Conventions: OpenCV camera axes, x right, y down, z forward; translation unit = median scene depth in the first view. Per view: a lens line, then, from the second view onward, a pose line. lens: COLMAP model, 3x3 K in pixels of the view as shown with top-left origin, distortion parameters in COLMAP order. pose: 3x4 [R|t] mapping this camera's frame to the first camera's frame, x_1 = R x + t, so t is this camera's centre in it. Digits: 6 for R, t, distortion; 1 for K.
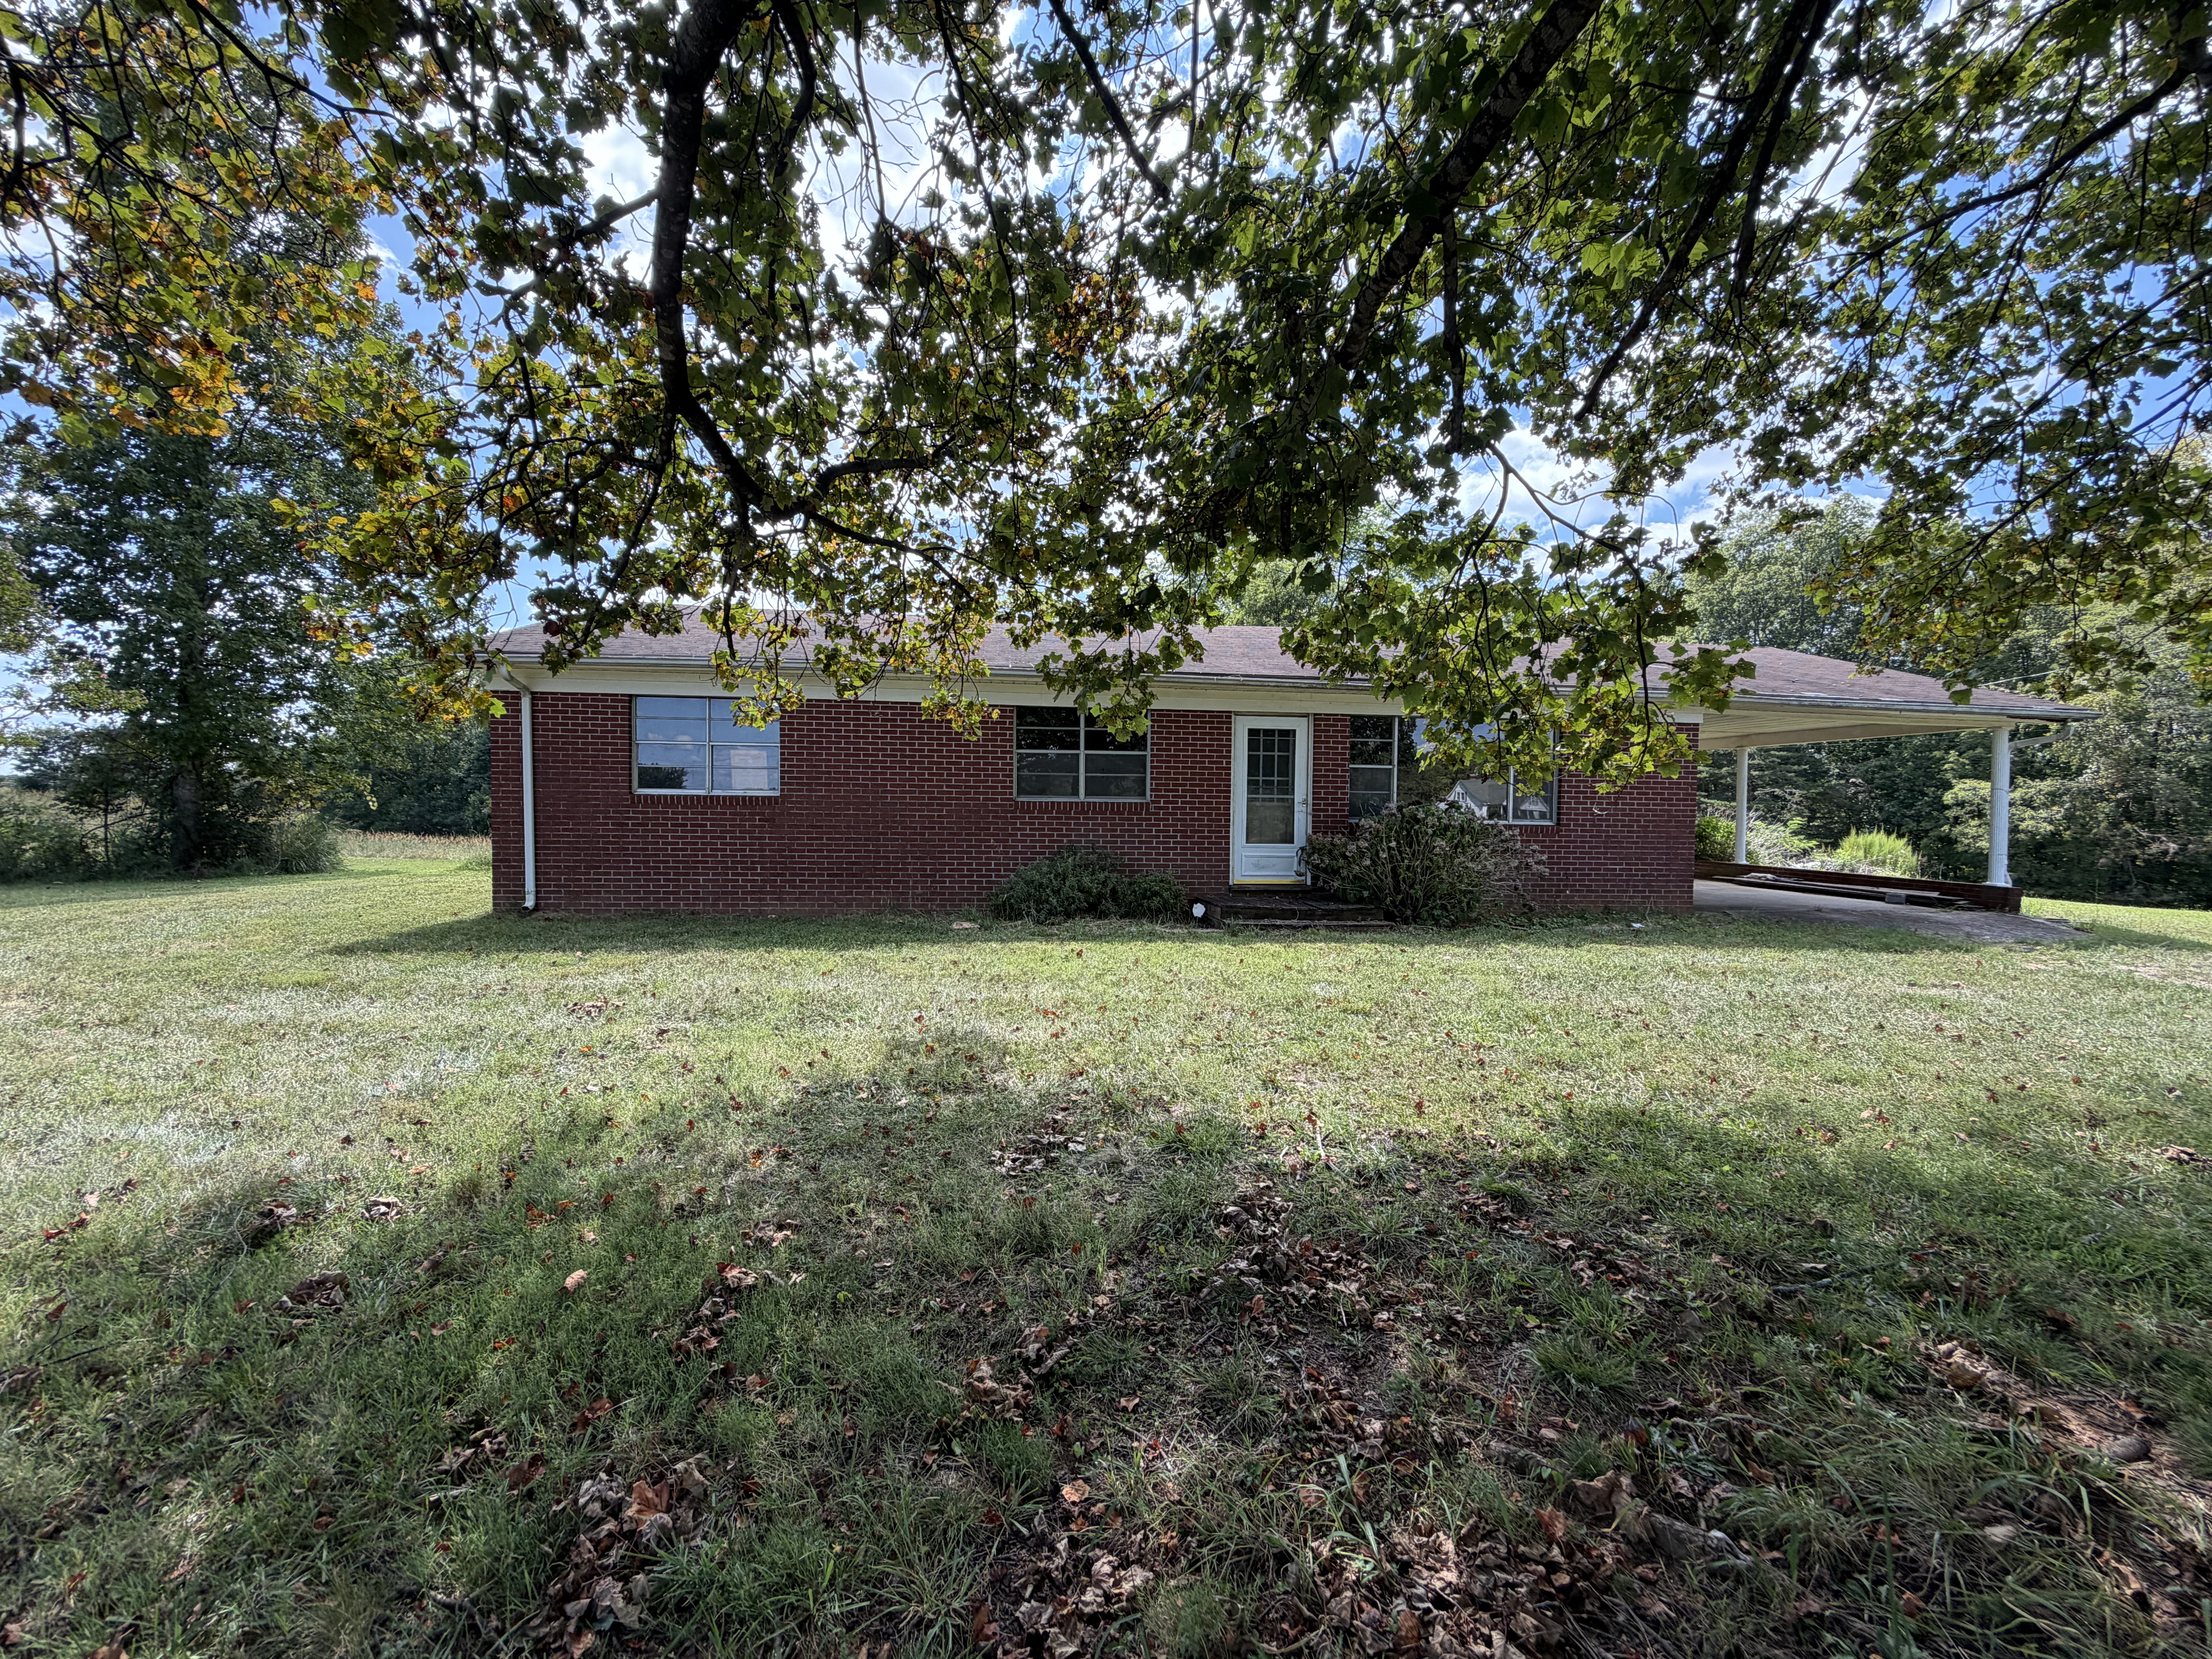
lens RADIAL K [[873.9, 0, 1102.4], [0, 873.9, 834.6], [0, 0, 1]] dist [-0.000982, -0.000206]
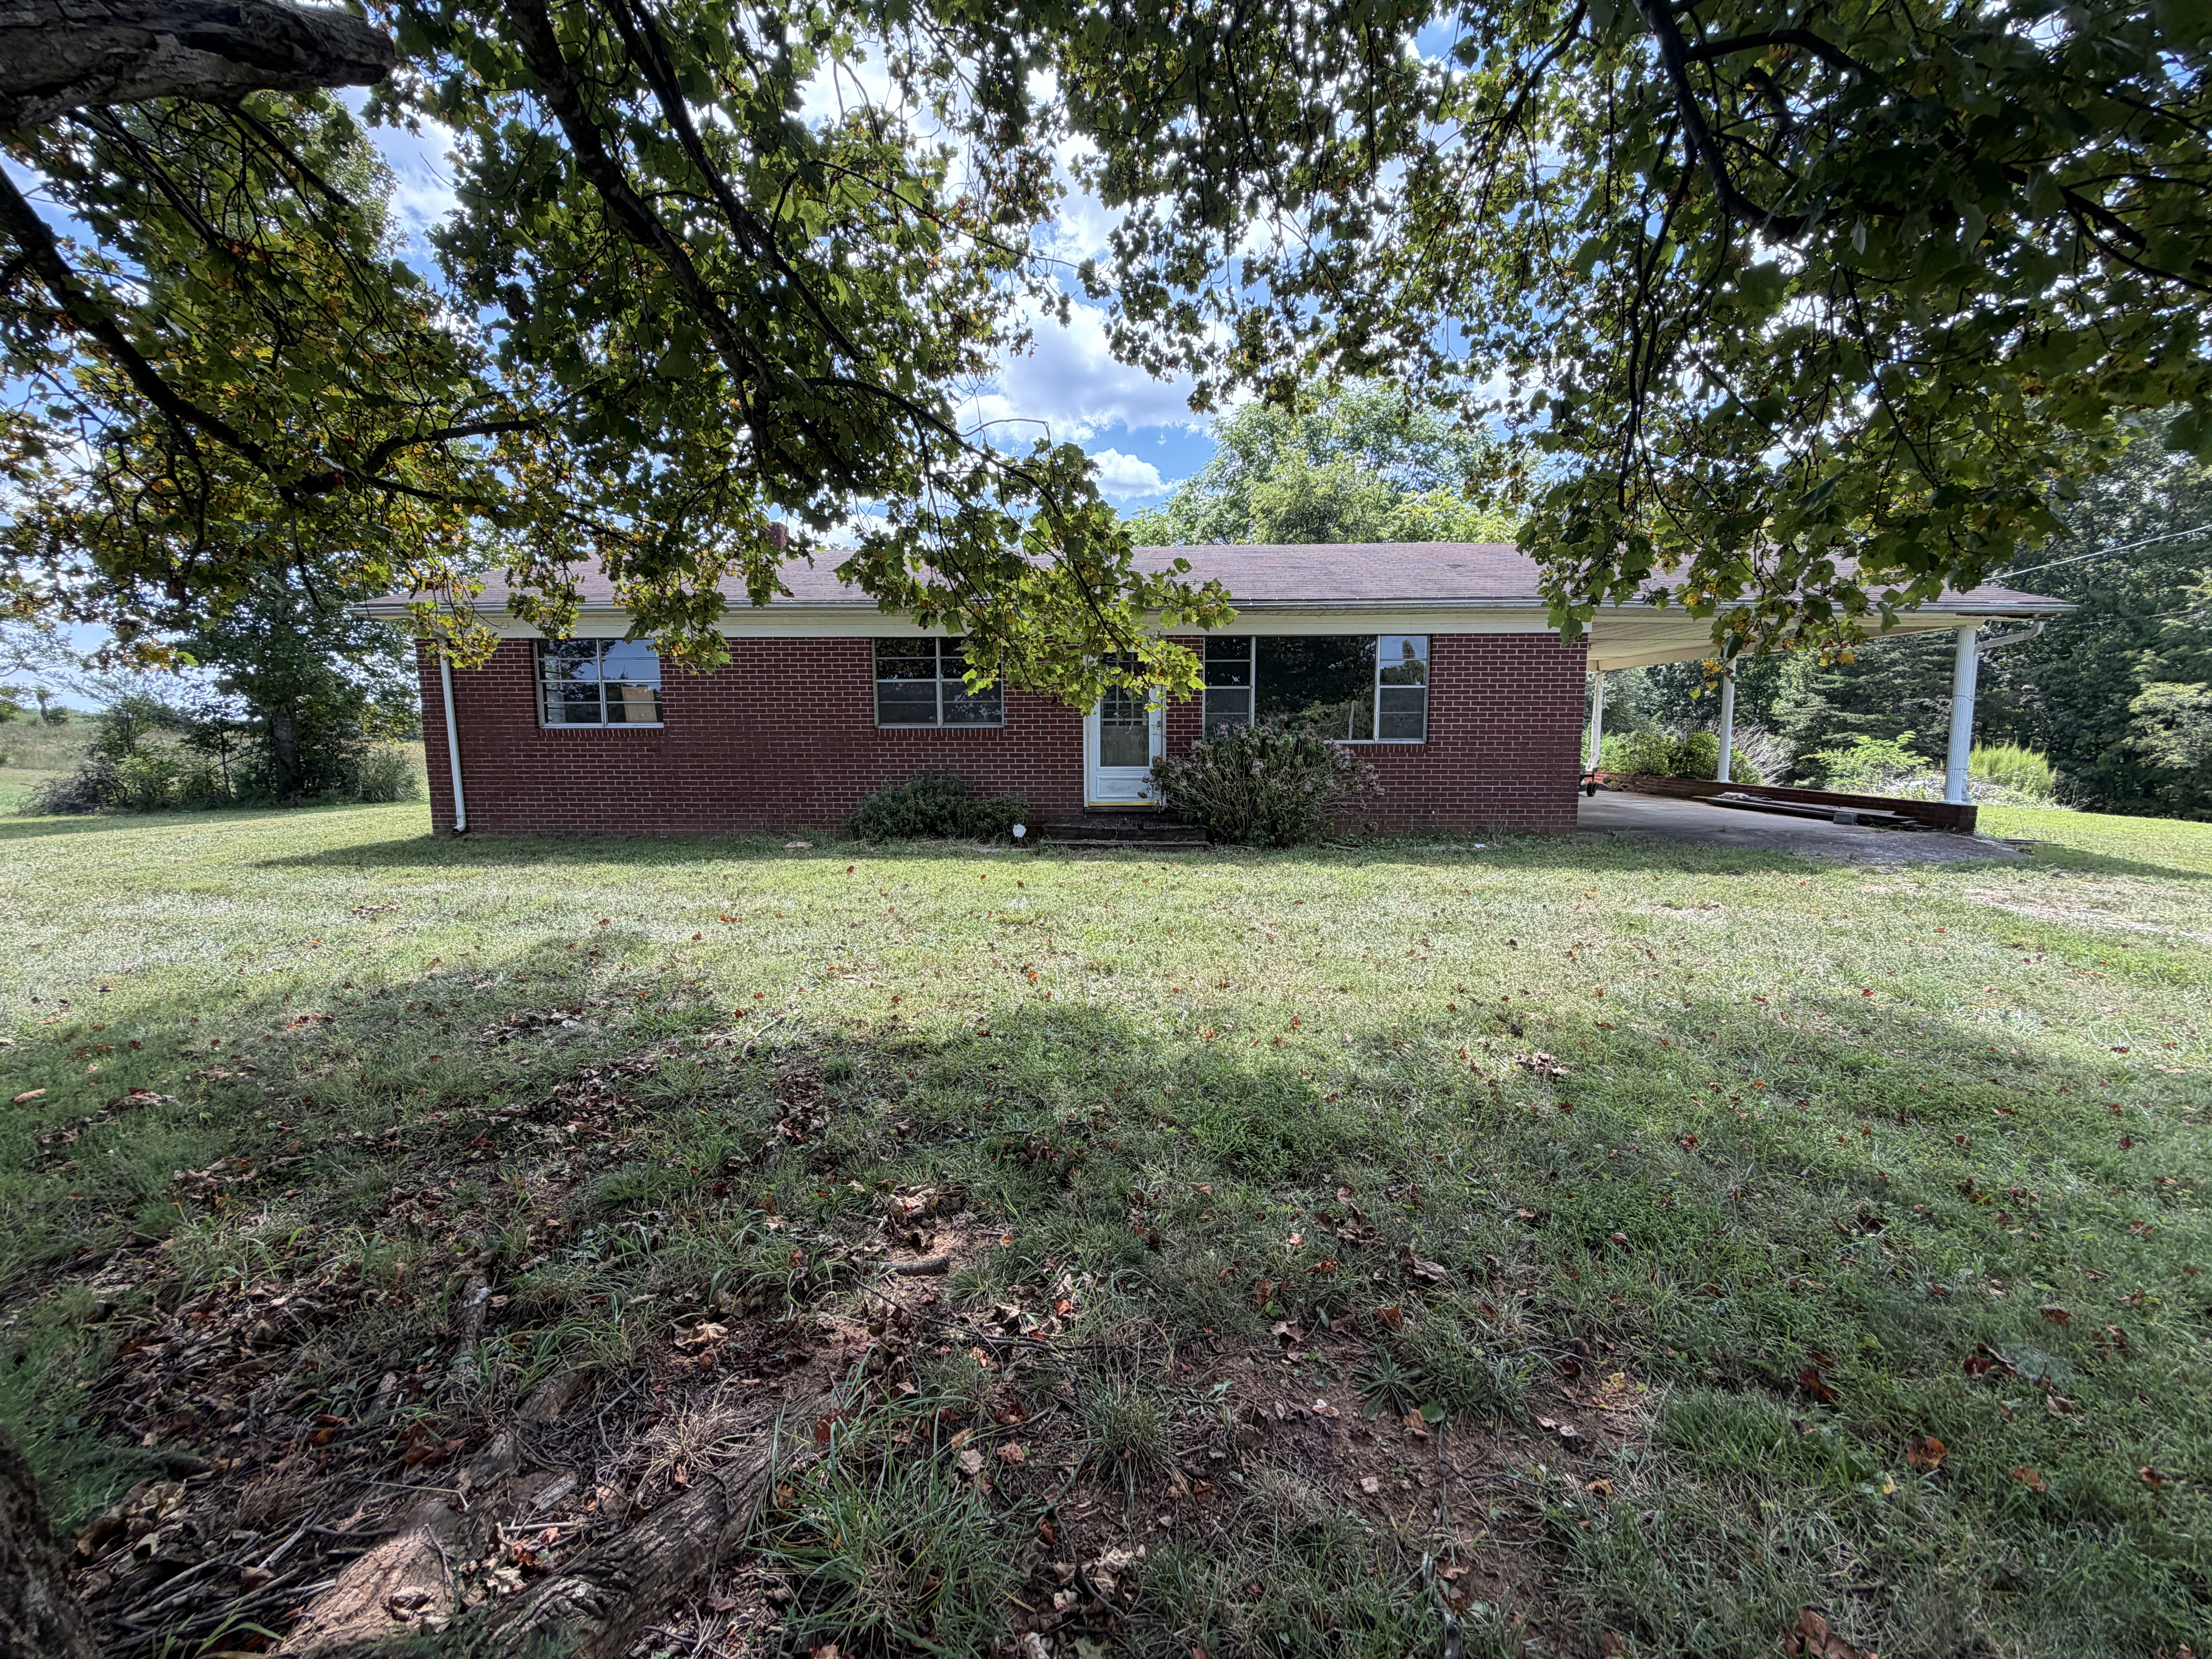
lens RADIAL K [[873.9, 0, 1102.4], [0, 873.9, 834.6], [0, 0, 1]] dist [-0.000982, -0.000206]
pose [[0.990454, -0.001142, -0.137836, 0.329790], [0.012678, 0.996482, 0.082841, 0.005622], [0.137257, -0.083797, 0.986985, -0.017461]]
